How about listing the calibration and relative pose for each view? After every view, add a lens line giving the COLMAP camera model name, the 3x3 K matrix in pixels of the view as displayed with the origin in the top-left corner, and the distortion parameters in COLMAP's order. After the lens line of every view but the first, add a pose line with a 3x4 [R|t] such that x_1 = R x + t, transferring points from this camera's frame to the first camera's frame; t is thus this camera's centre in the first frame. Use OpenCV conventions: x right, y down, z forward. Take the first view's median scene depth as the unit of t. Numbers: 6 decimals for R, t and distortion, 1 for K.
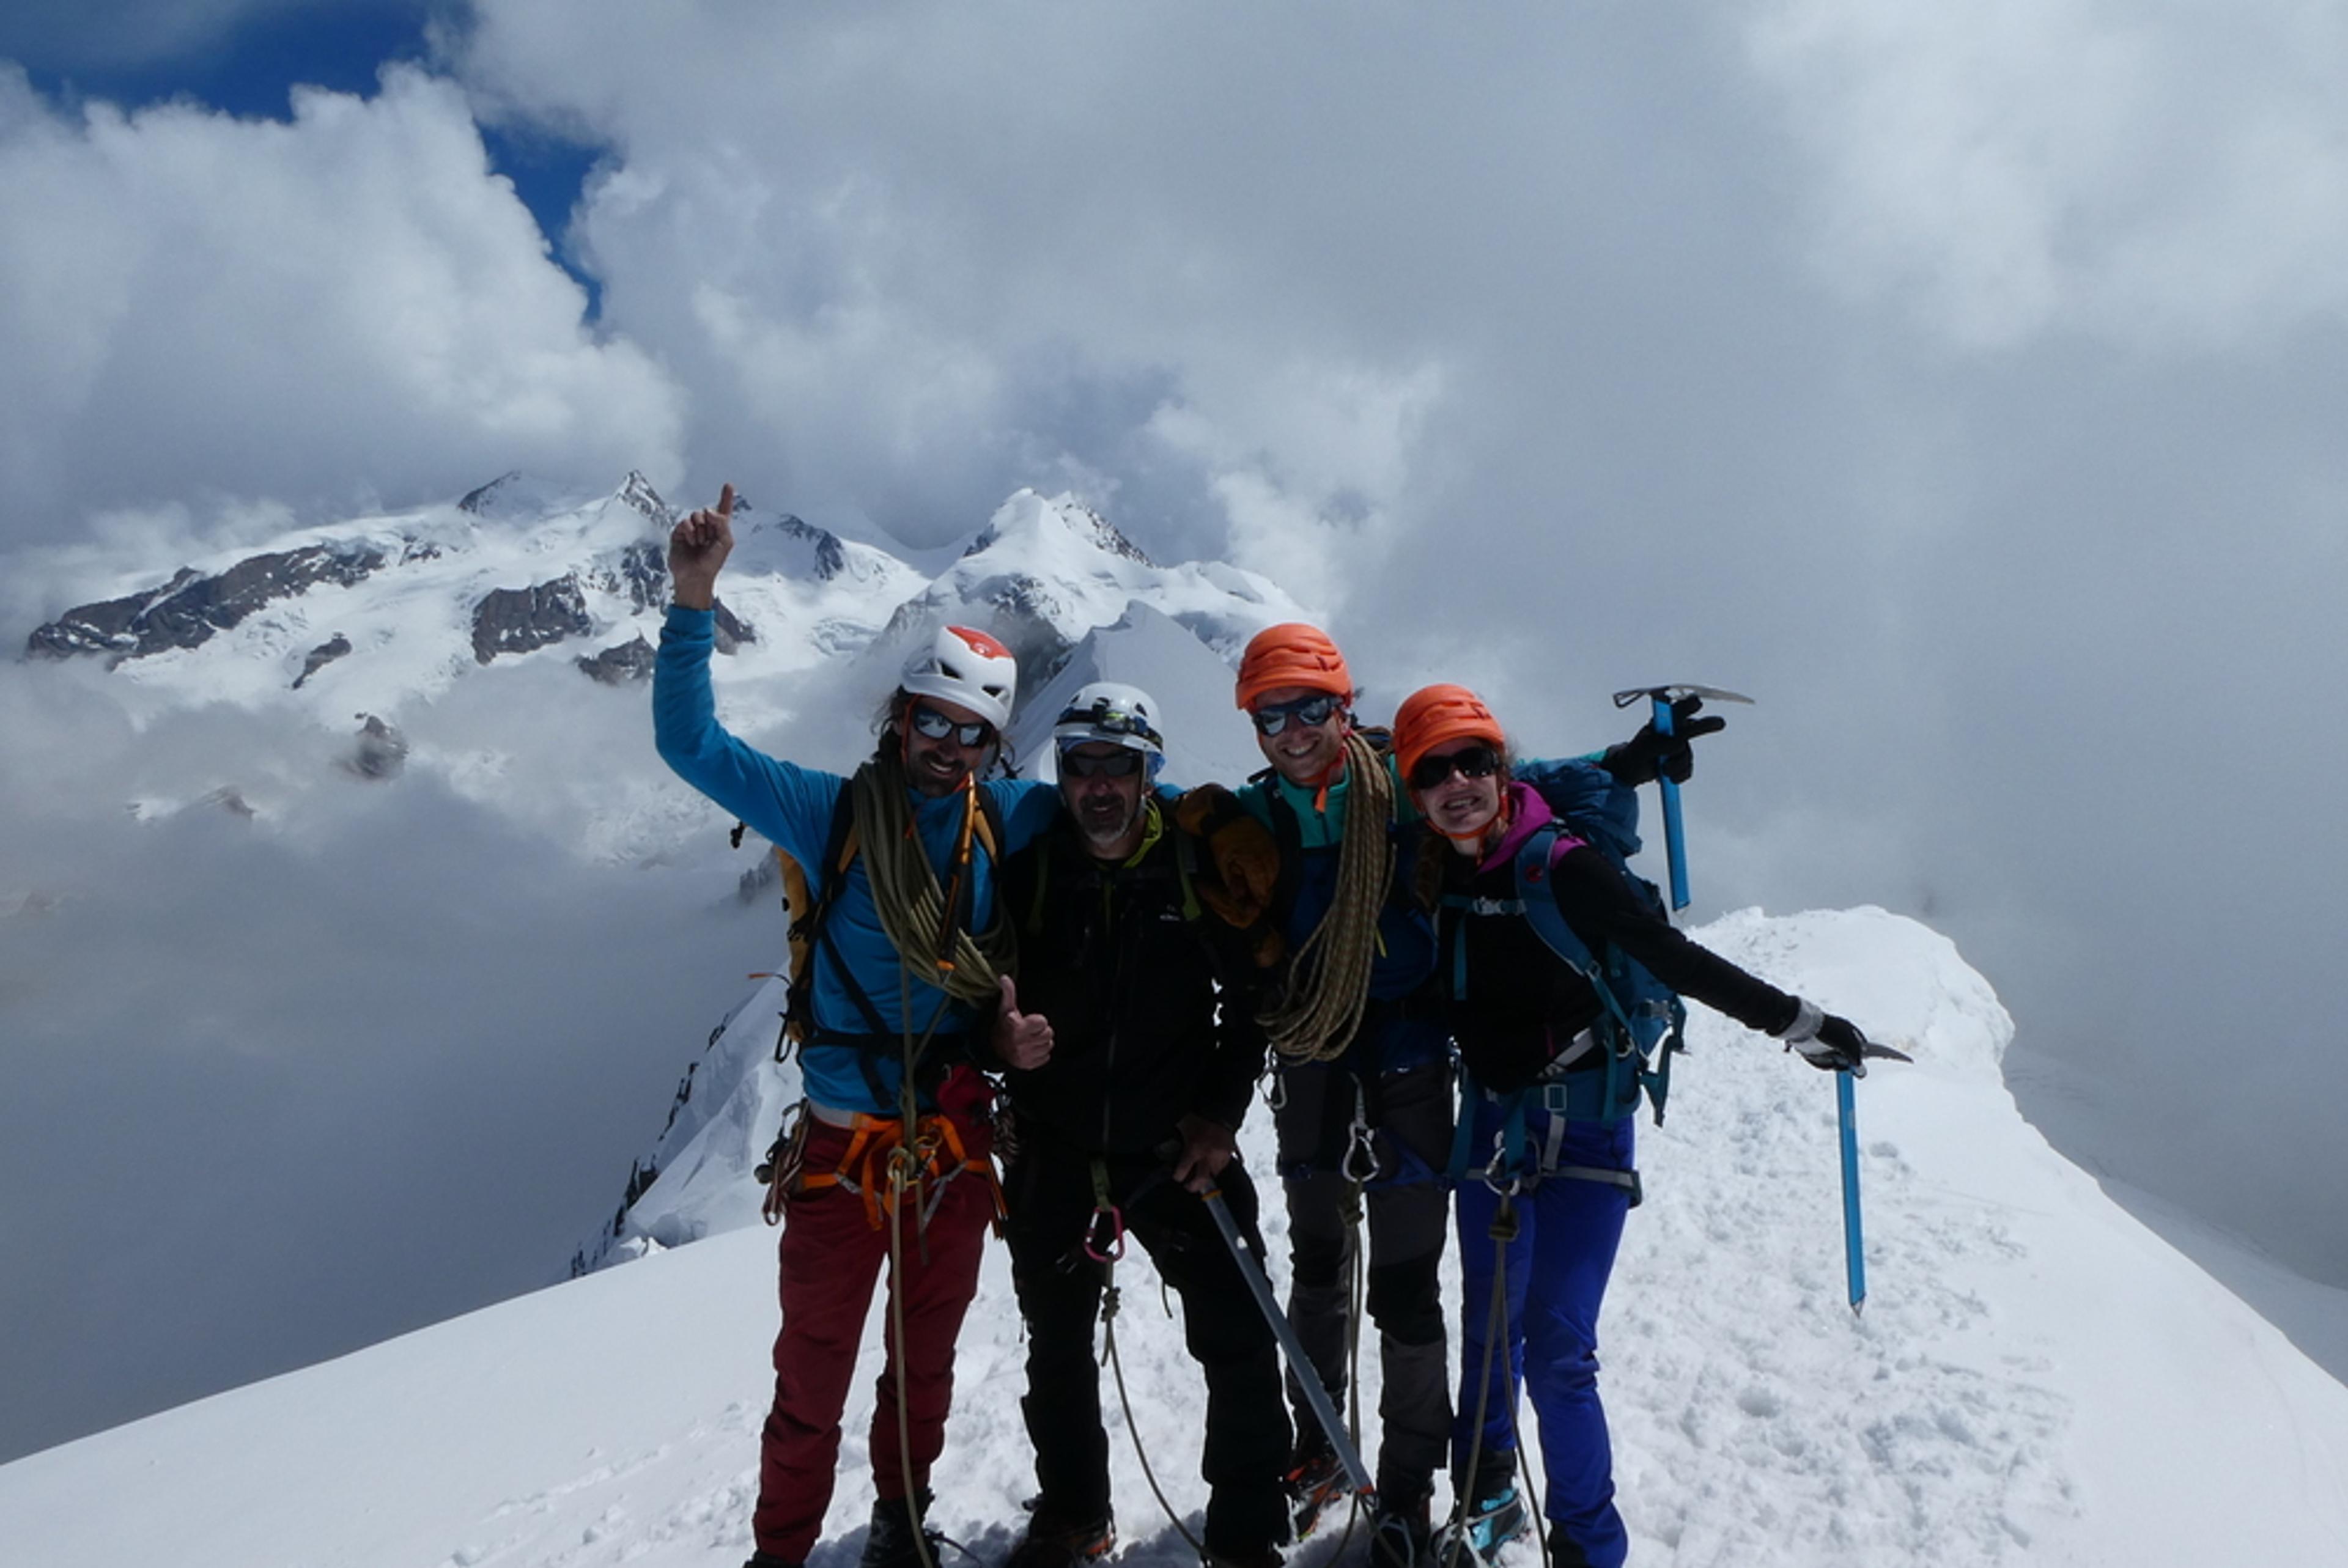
lens RADIAL K [[1787.0, 0, 1187.5], [0, 1787.0, 782.2], [0, 0, 1]] dist [0.052950, -0.028749]
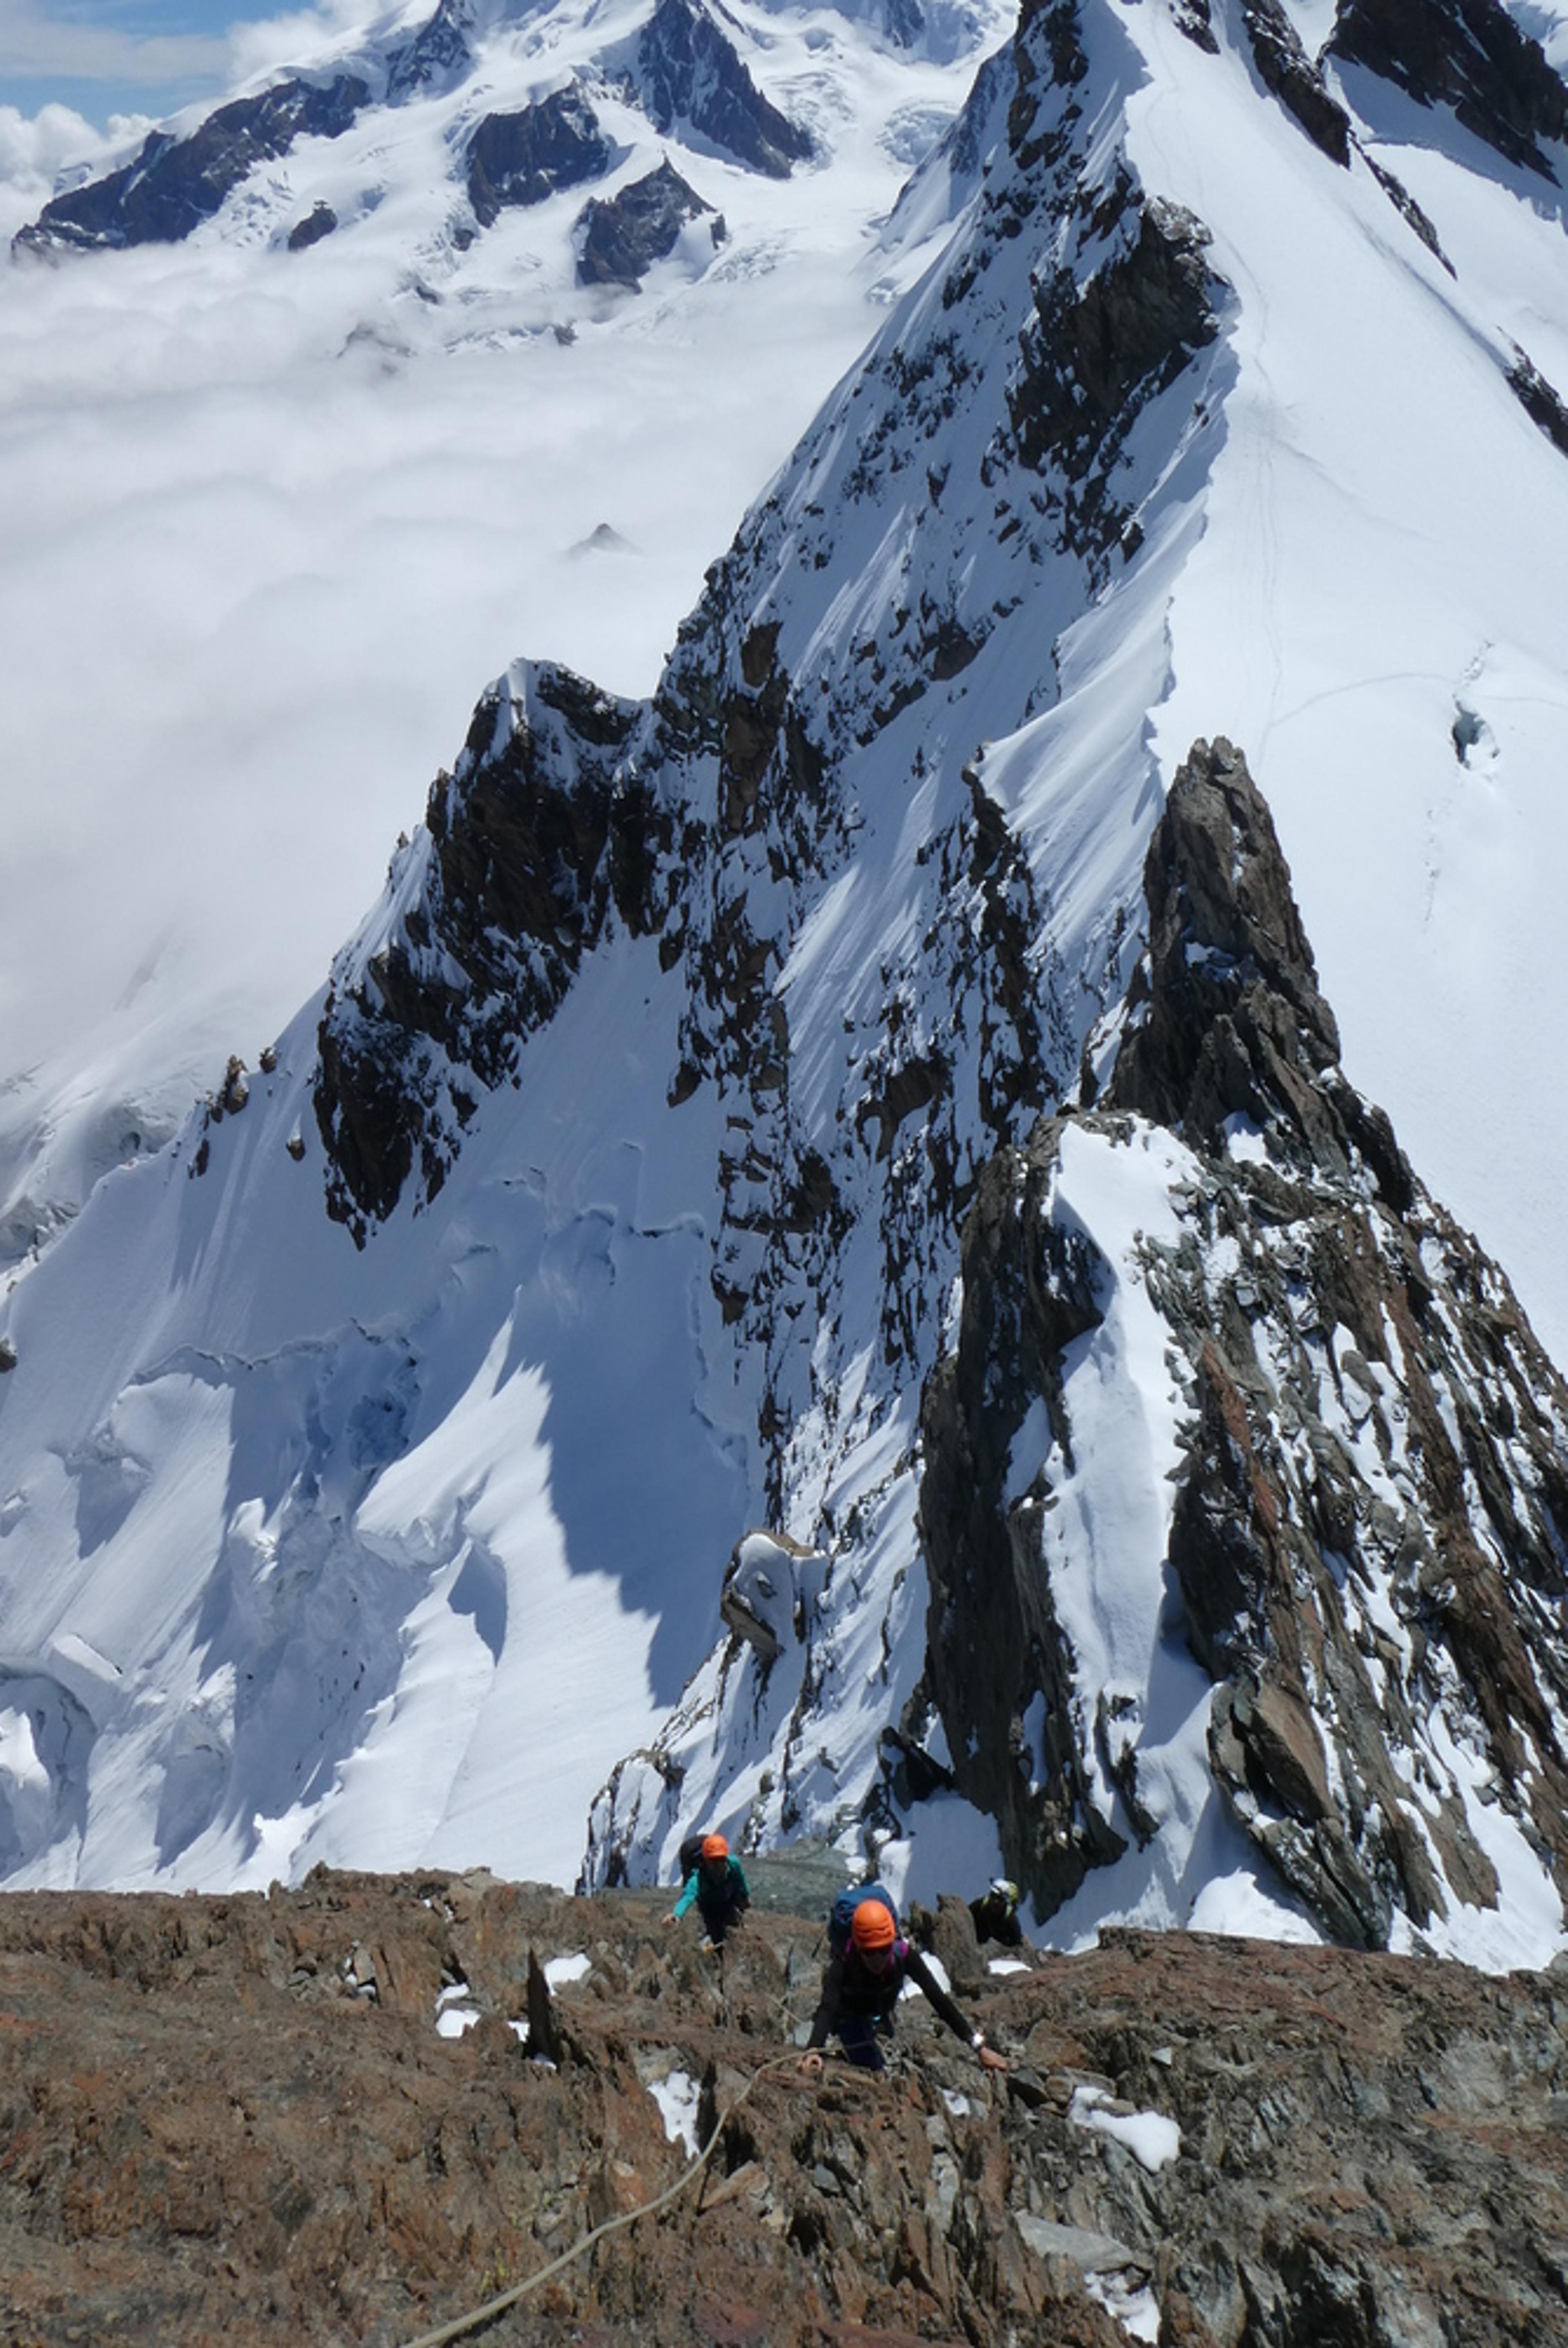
lens RADIAL K [[1787.0, 0, 779.2], [0, 1787.0, 1190.4], [0, 0, 1]] dist [0.052950, -0.028749]
pose [[0.957668, 0.041201, -0.284912, -0.016244], [0.086065, 0.903464, 0.419935, -0.004704], [0.274709, -0.426679, 0.861672, 0.145152]]
